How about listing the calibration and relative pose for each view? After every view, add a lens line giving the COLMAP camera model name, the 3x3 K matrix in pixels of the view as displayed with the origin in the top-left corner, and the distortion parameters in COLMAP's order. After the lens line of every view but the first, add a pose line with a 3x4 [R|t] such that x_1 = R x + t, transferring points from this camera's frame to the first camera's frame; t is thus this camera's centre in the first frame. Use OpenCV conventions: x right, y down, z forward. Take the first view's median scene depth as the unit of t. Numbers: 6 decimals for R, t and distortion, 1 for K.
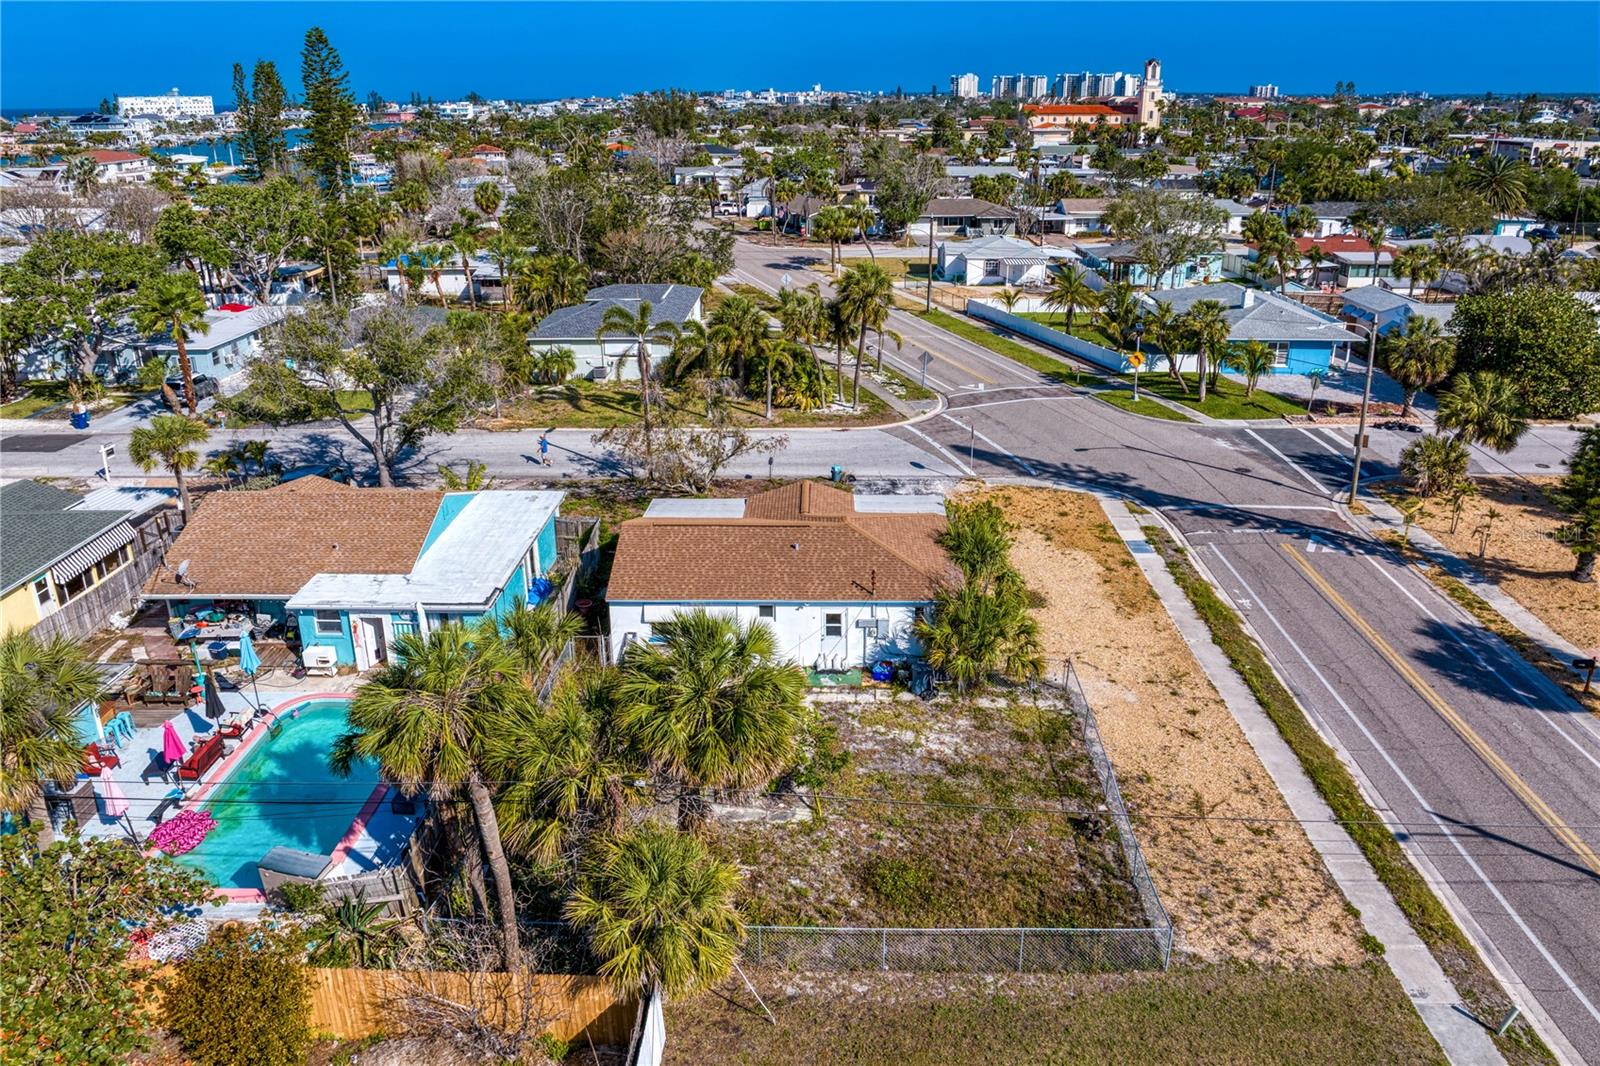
lens RADIAL K [[1135.4, 0, 807.7], [0, 1135.4, 487.3], [0, 0, 1]] dist [-0.054526, 0.026229]
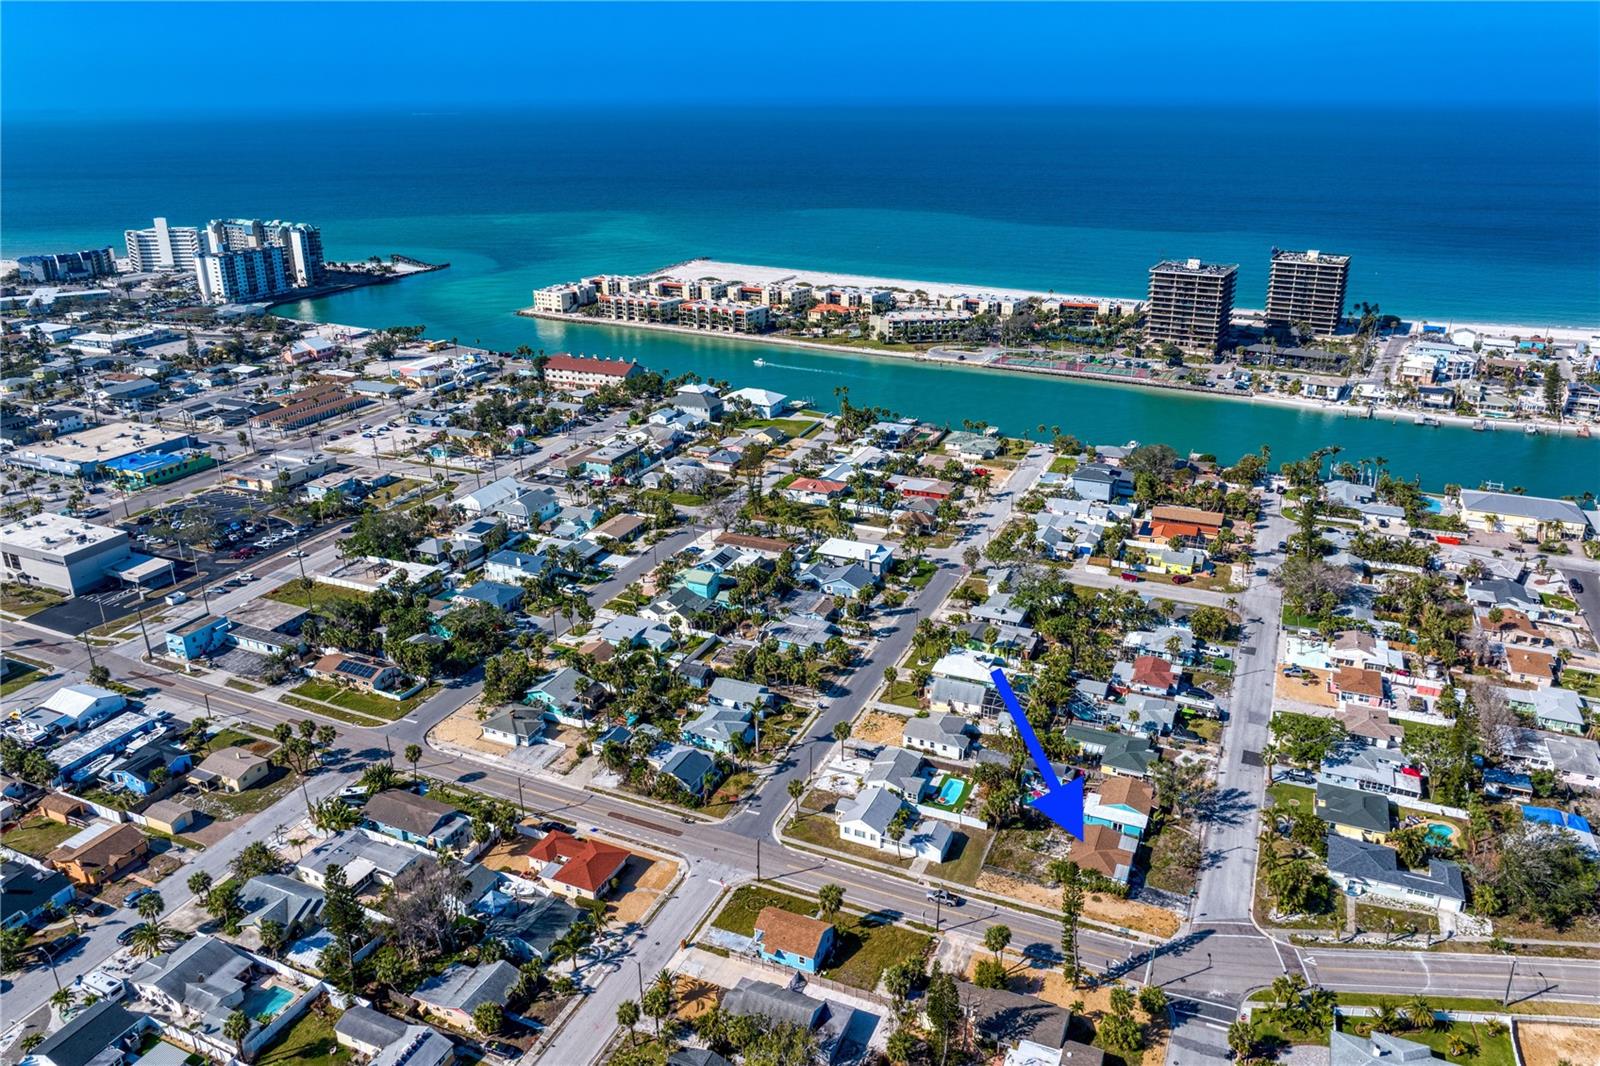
lens RADIAL K [[1128.1, 0, 808.5], [0, 1128.1, 497.5], [0, 0, 1]] dist [-0.037799, -0.001779]
pose [[-0.384235, 0.323241, -0.864800, 3.343904], [-0.295118, 0.844557, 0.446797, -2.432711], [0.874796, 0.426894, -0.229114, 0.328806]]
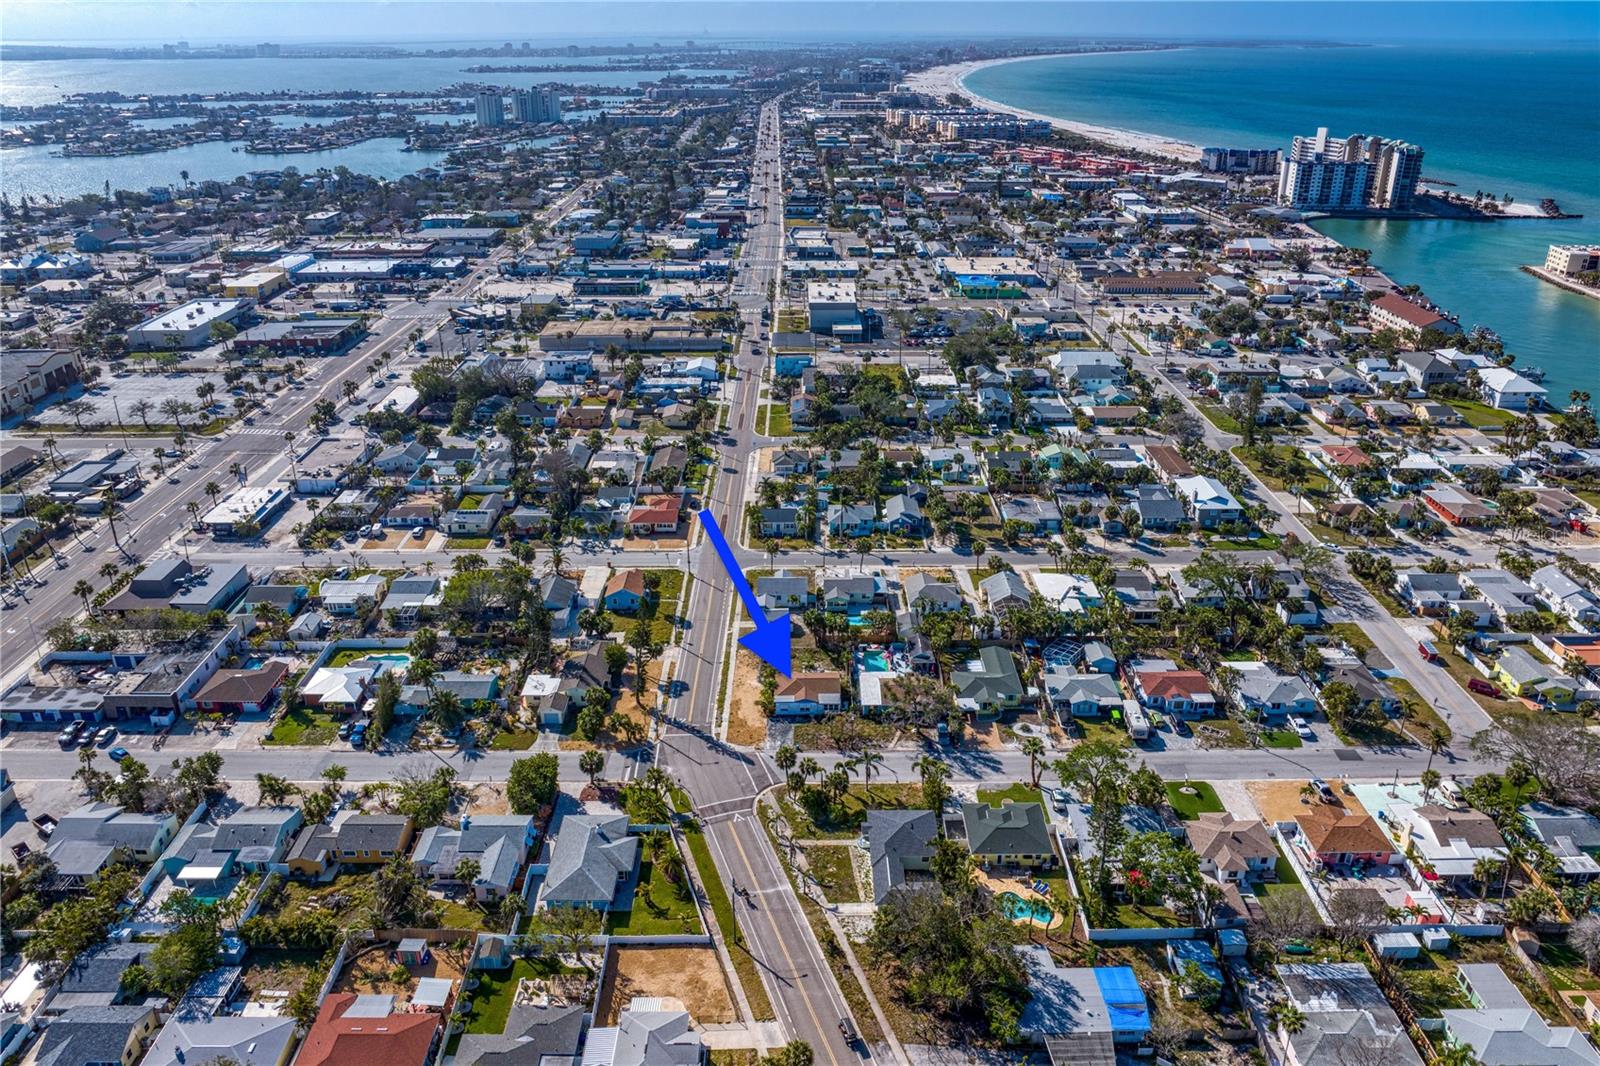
lens RADIAL K [[1122.8, 0, 809.4], [0, 1122.8, 528.9], [0, 0, 1]] dist [-0.035646, 0.000444]
pose [[-0.999694, 0.015827, -0.019007, 0.050144], [-0.001591, 0.725728, 0.687979, -3.269042], [0.024683, 0.687799, -0.725481, 3.485675]]
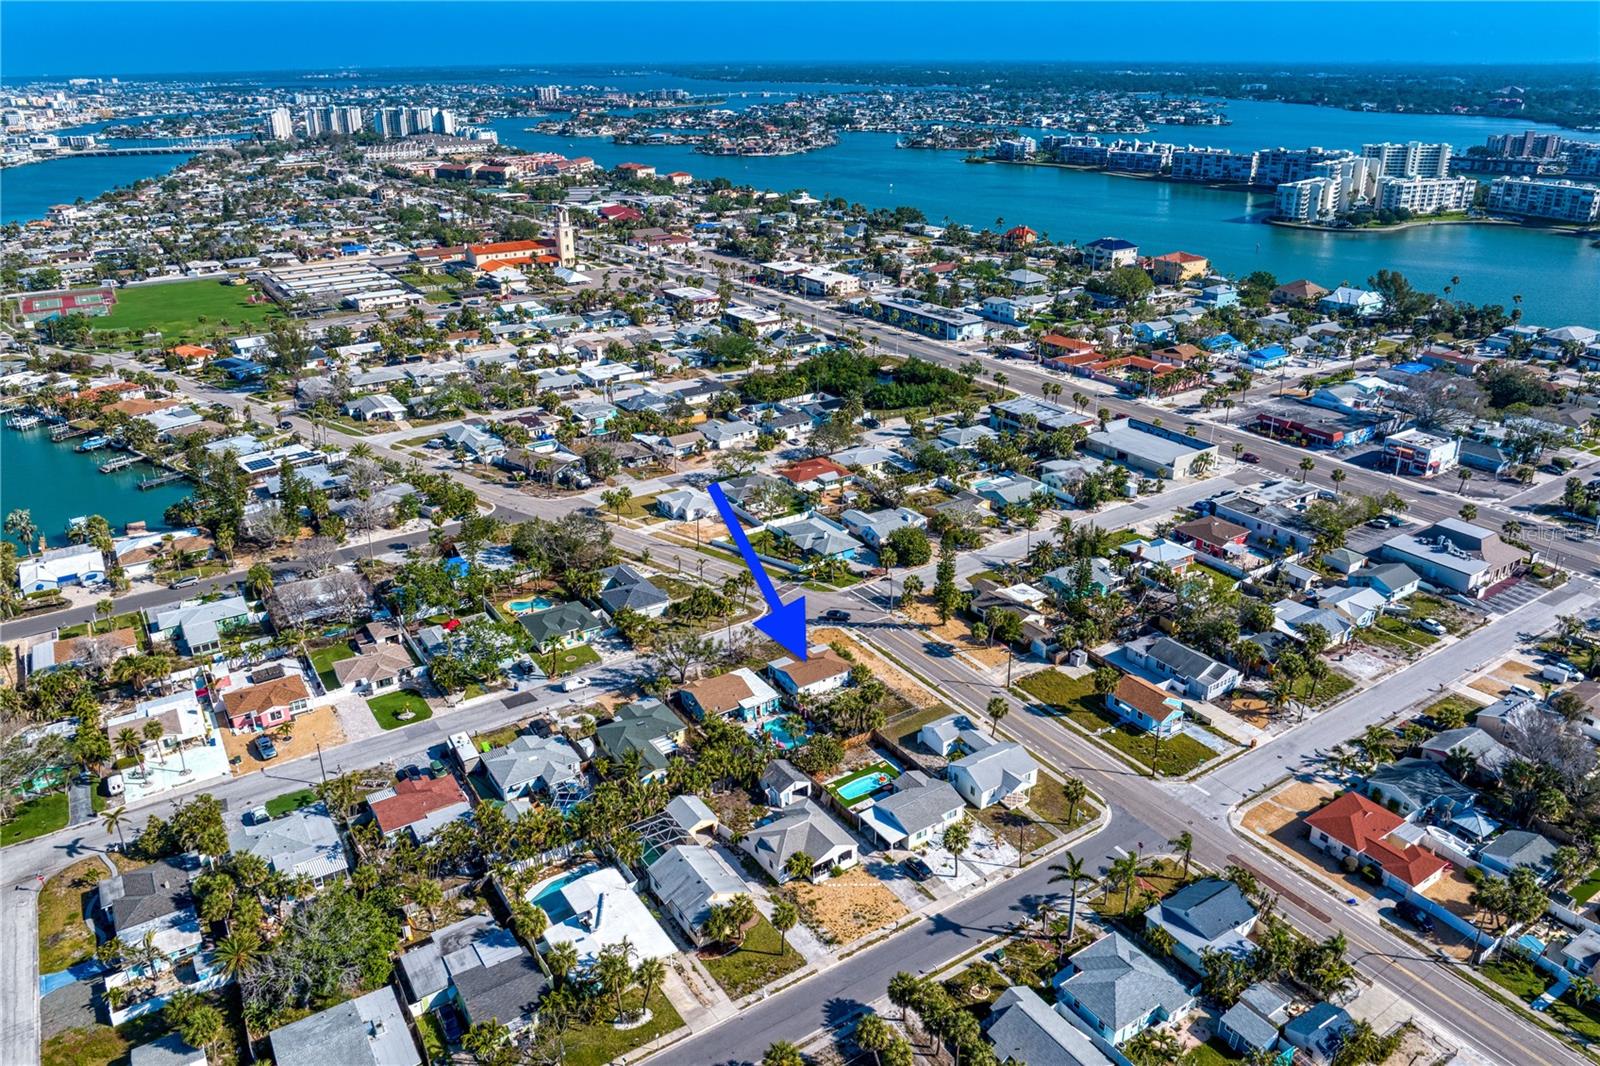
lens RADIAL K [[1128.1, 0, 808.5], [0, 1128.1, 497.5], [0, 0, 1]] dist [-0.037799, -0.001779]
pose [[0.823964, -0.207441, 0.527306, -1.983135], [0.188752, 0.977913, 0.089765, -0.888995], [-0.534280, 0.025567, 0.844921, -2.491229]]
